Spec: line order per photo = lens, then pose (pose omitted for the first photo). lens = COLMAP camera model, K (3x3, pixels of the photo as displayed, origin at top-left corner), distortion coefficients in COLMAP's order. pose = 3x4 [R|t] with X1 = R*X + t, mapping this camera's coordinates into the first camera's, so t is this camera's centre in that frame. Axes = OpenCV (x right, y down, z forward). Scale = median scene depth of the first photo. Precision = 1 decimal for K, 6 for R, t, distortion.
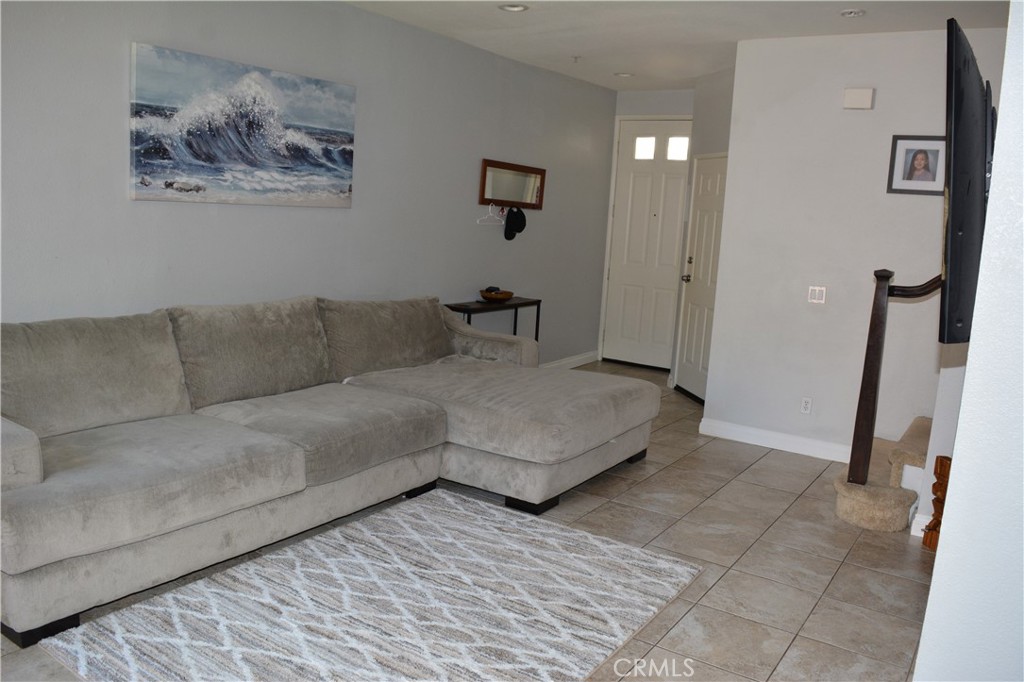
lens RADIAL K [[804.6, 0, 516.9], [0, 804.6, 343.9], [0, 0, 1]] dist [-0.090023, 0.017065]
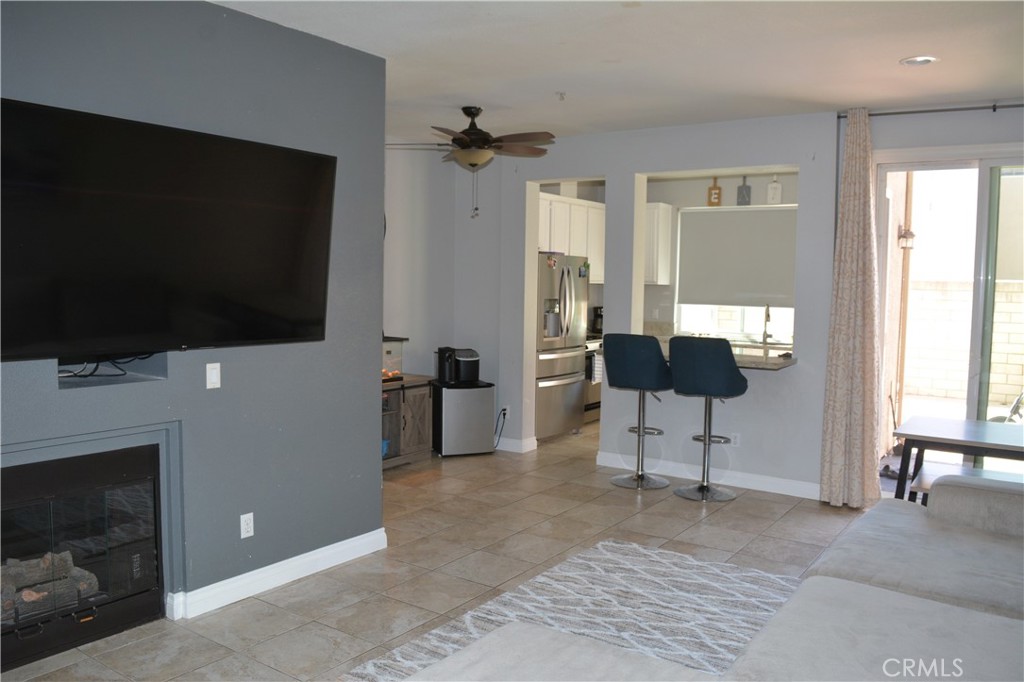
lens RADIAL K [[804.6, 0, 516.9], [0, 804.6, 343.9], [0, 0, 1]] dist [-0.090023, 0.017065]
pose [[-0.997063, -0.075429, 0.013293, 0.051536], [-0.070053, 0.968274, 0.239870, -0.260787], [-0.030964, 0.238234, -0.970714, 1.570524]]
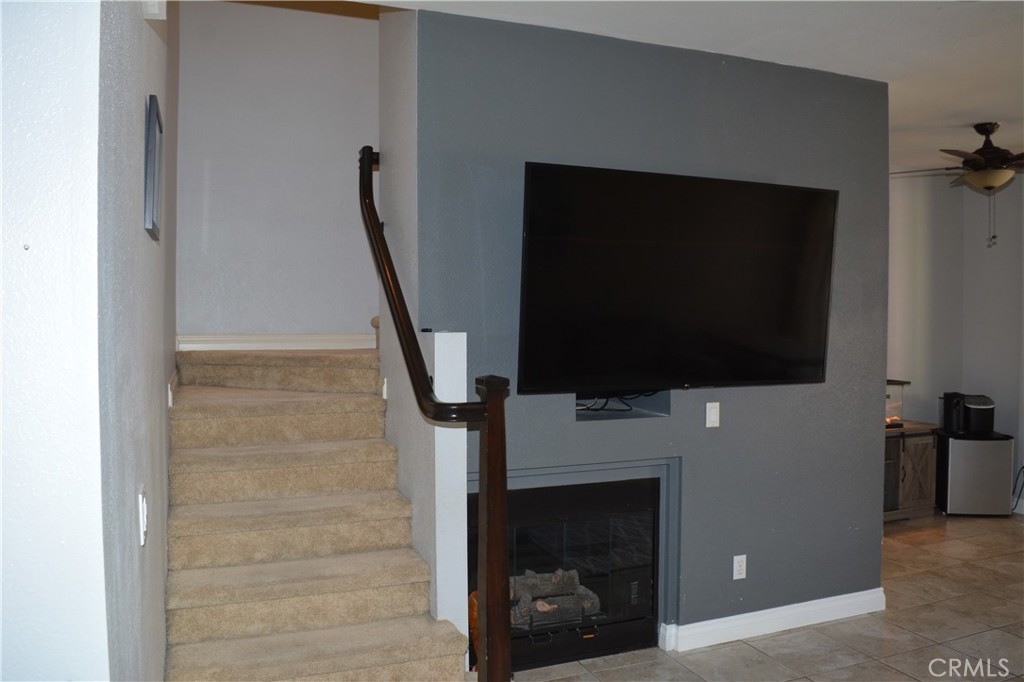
lens RADIAL K [[804.6, 0, 516.9], [0, 804.6, 343.9], [0, 0, 1]] dist [-0.090023, 0.017065]
pose [[-0.824483, -0.075886, 0.560775, 0.080324], [0.045616, 0.978830, 0.199526, -0.259417], [-0.564045, 0.190086, -0.803568, 1.566581]]
